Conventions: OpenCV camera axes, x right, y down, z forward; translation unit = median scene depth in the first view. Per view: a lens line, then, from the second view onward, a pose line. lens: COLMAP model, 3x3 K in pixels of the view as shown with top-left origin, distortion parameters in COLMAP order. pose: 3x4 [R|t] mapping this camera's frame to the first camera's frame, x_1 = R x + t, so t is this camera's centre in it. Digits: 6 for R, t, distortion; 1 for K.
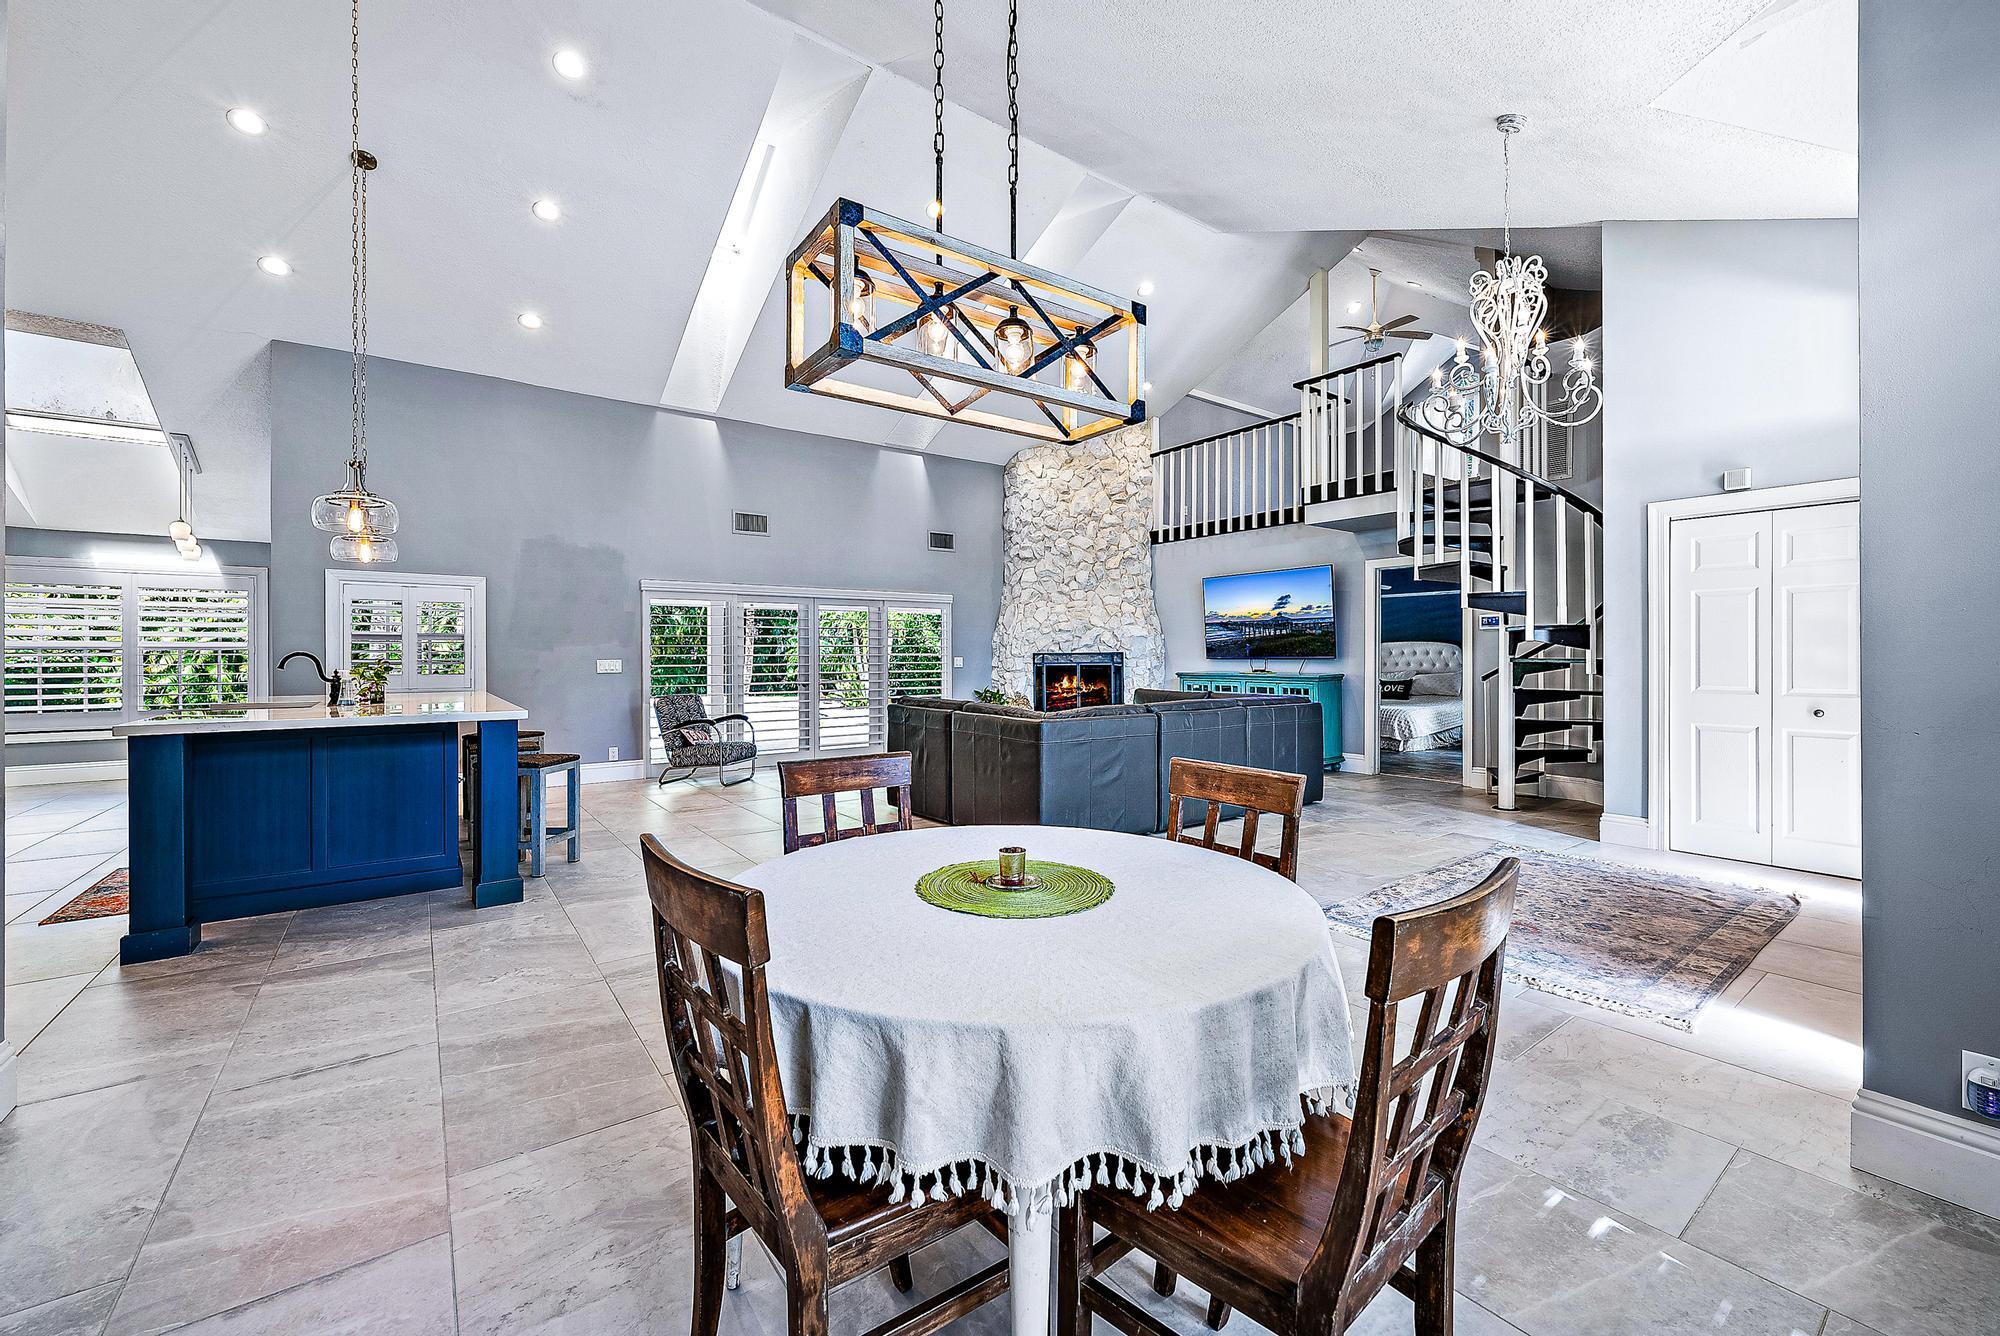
lens RADIAL K [[801.0, 0, 1008.7], [0, 801.0, 651.1], [0, 0, 1]] dist [-0.004879, 0.002251]
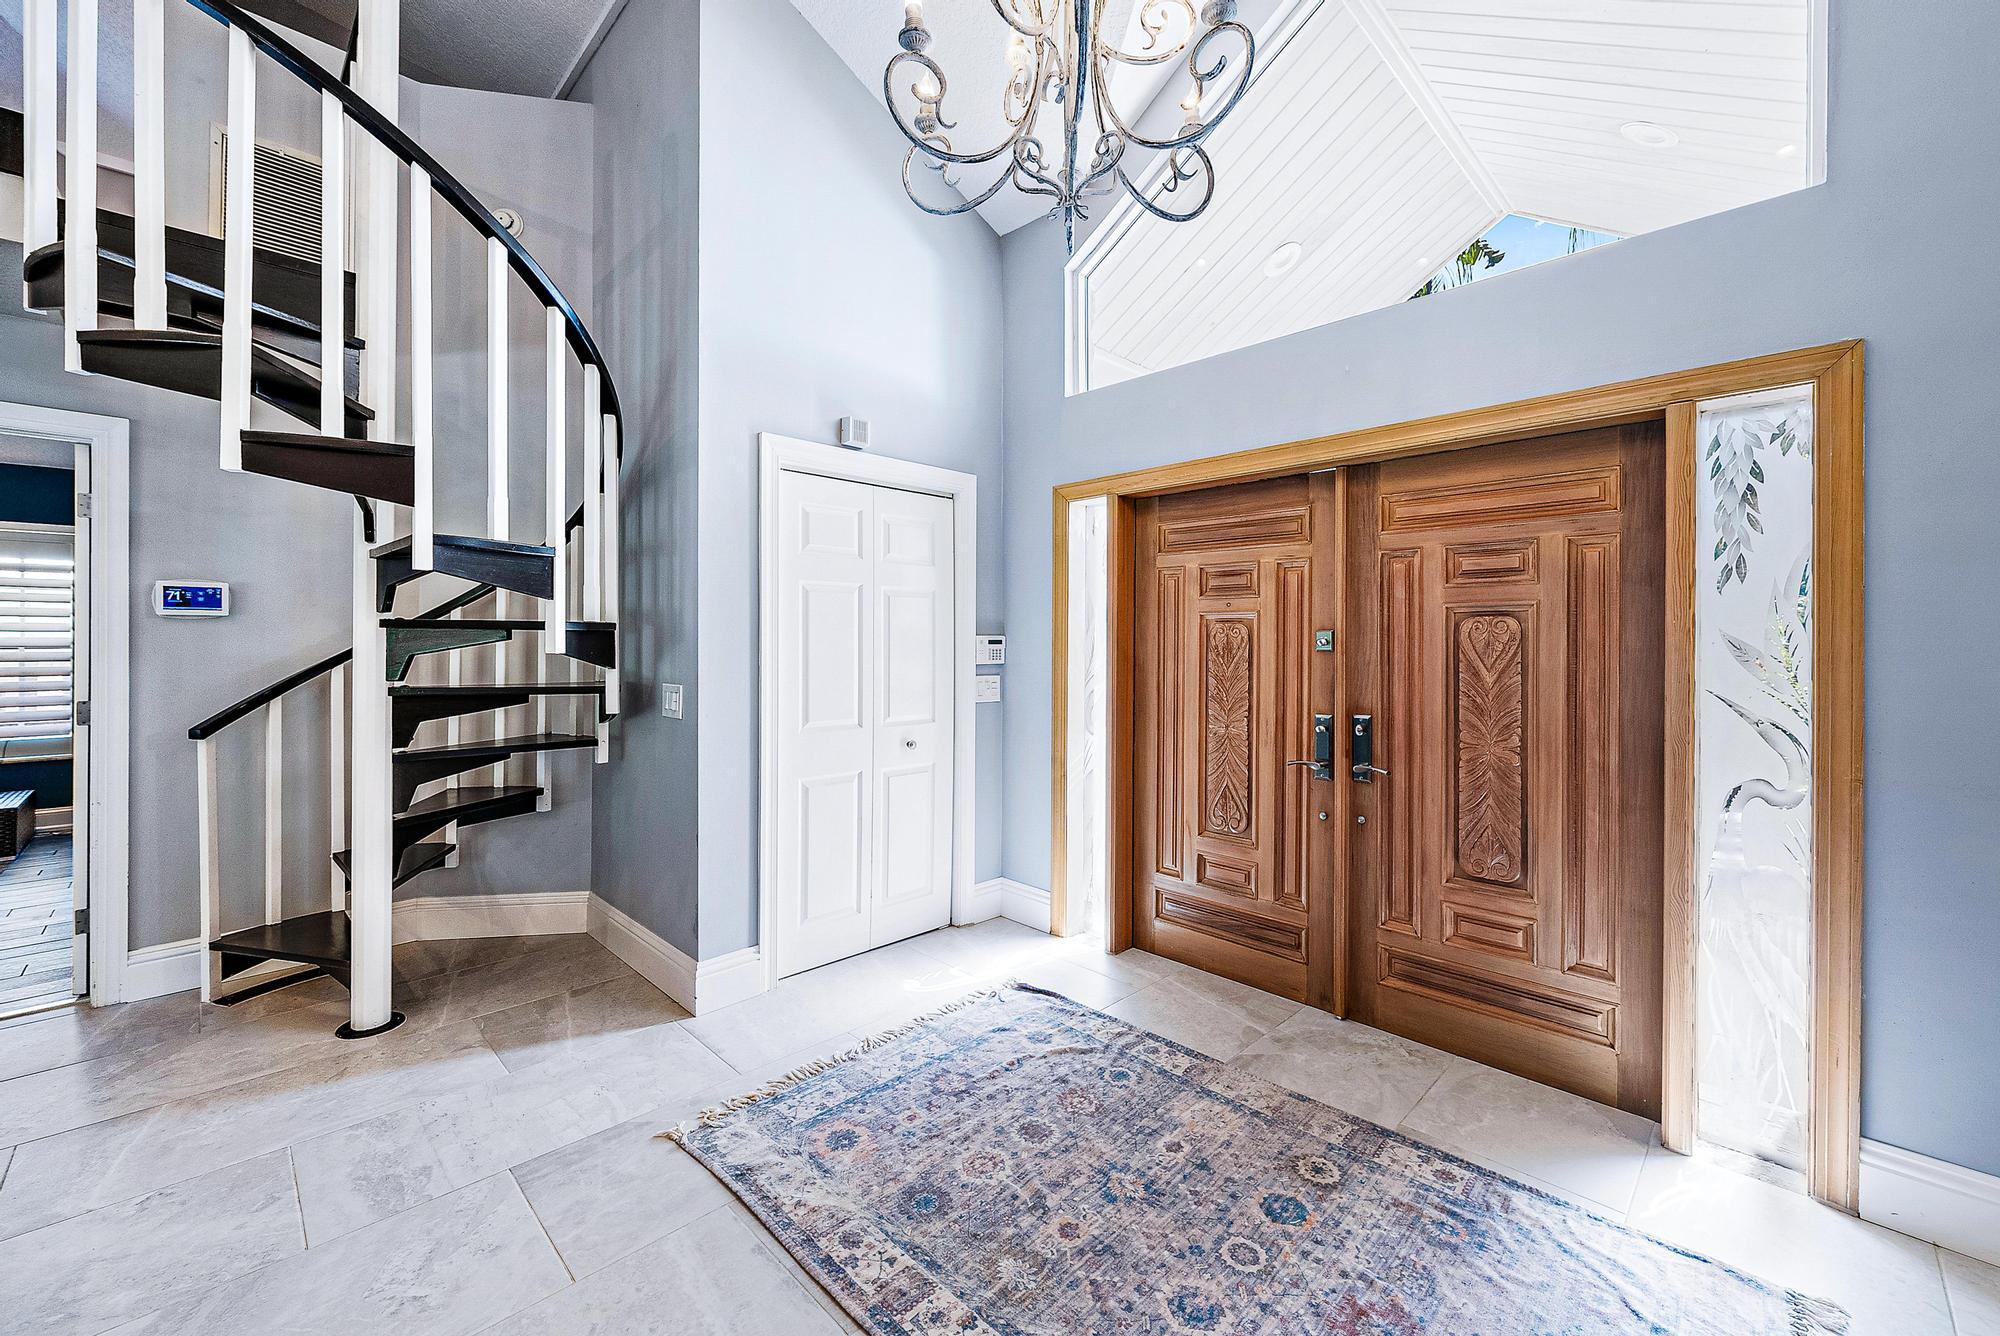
lens RADIAL K [[801.0, 0, 1006.6], [0, 801.0, 637.4], [0, 0, 1]] dist [-0.004879, 0.002251]
pose [[-0.162406, 0.009724, 0.986676, 0.083004], [-0.011223, 0.999869, -0.011702, -0.010753], [-0.986660, -0.012974, -0.162275, 0.449804]]
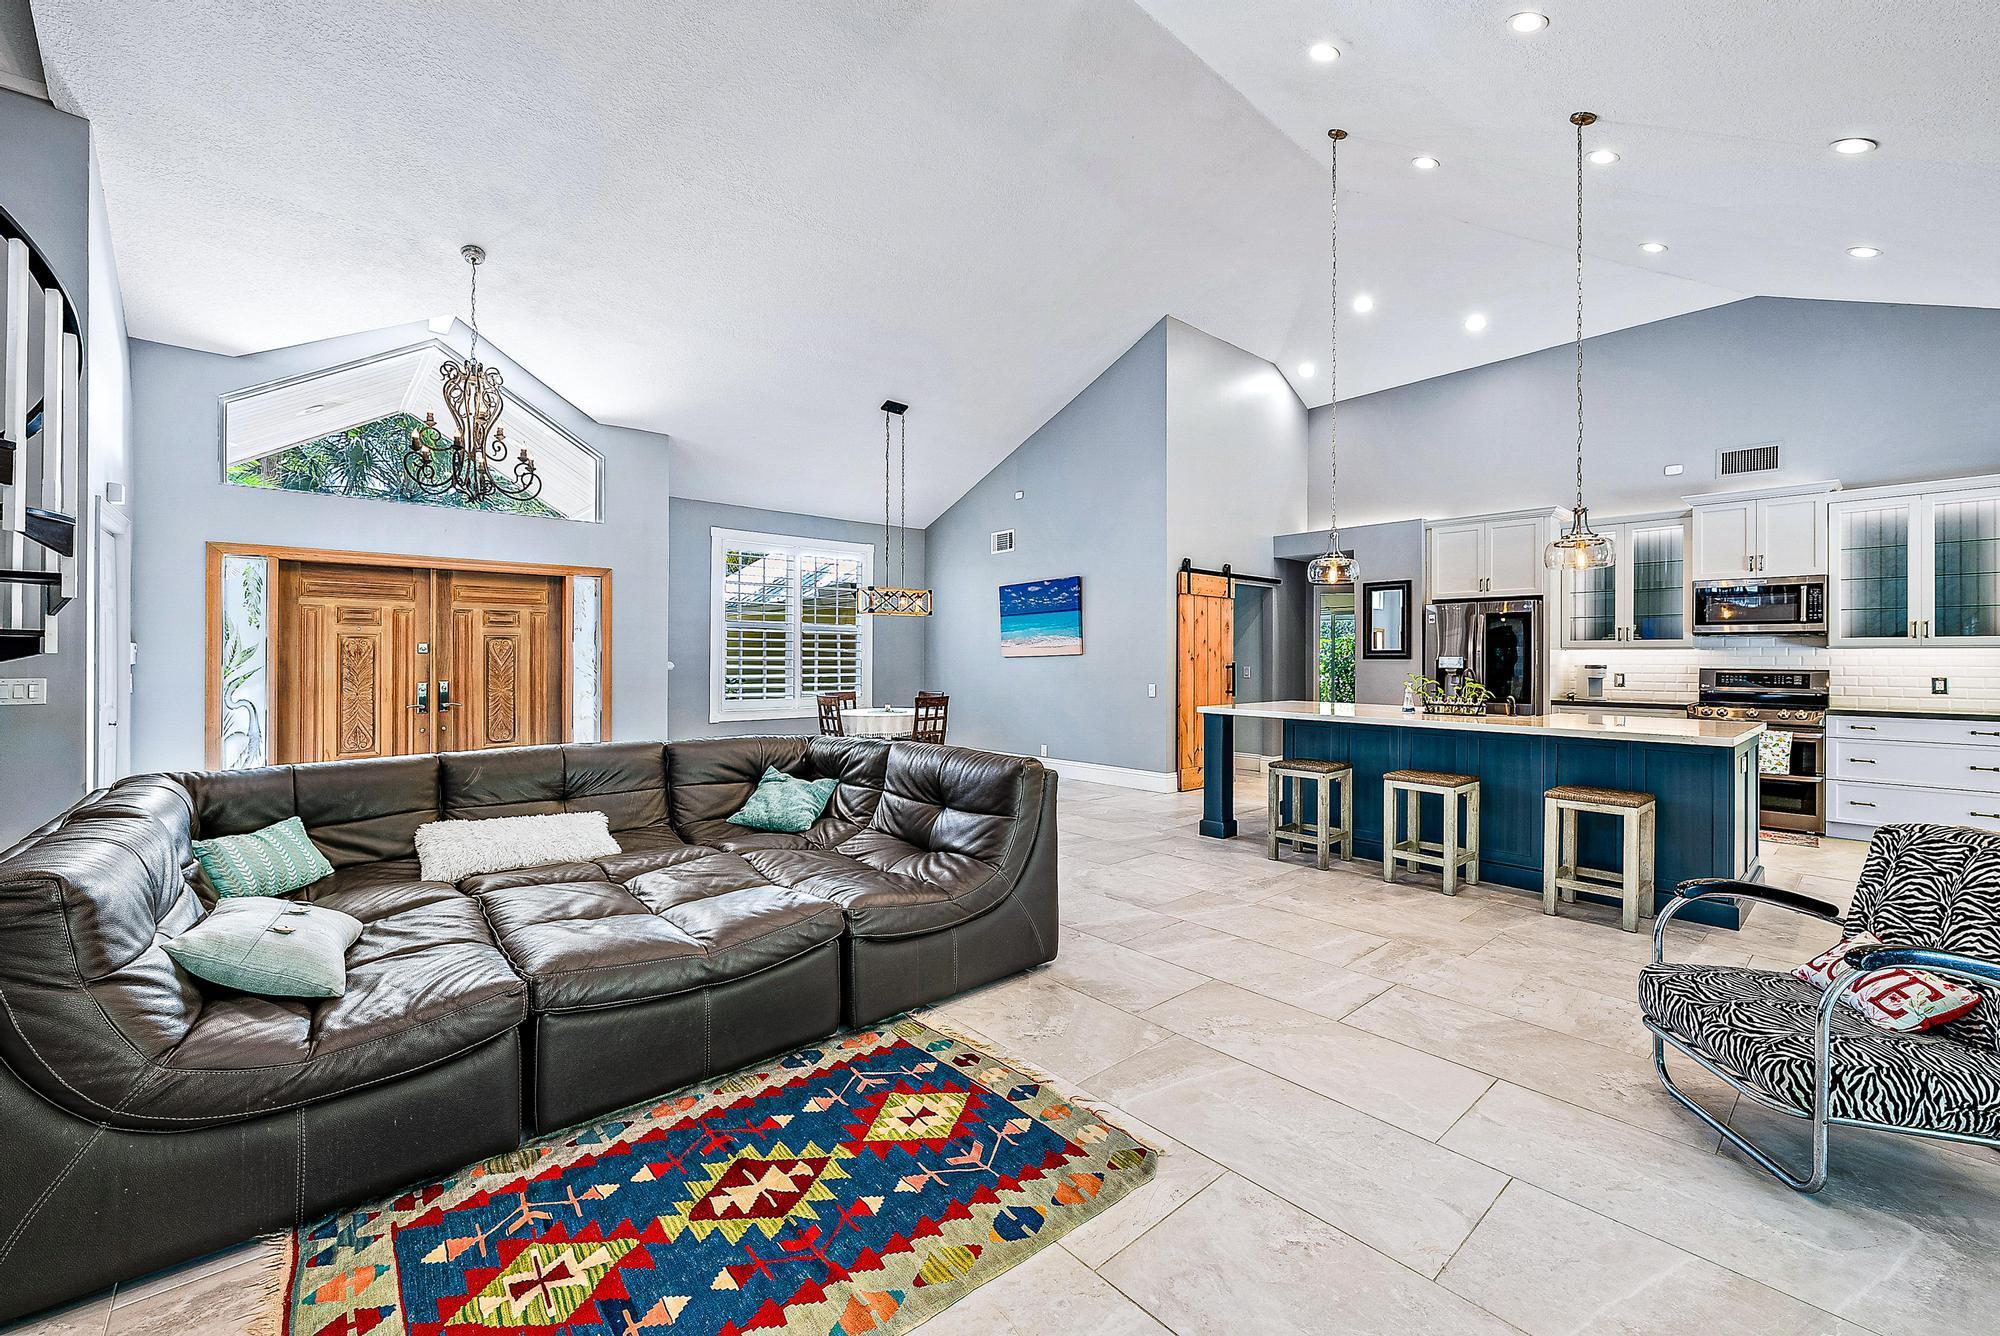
lens RADIAL K [[801.0, 0, 1003.6], [0, 801.0, 653.1], [0, 0, 1]] dist [-0.004879, 0.002251]
pose [[-0.995798, -0.002390, -0.091551, -0.042392], [-0.001337, 0.999932, -0.011556, -0.004102], [0.091572, -0.011385, -0.995733, 0.952640]]
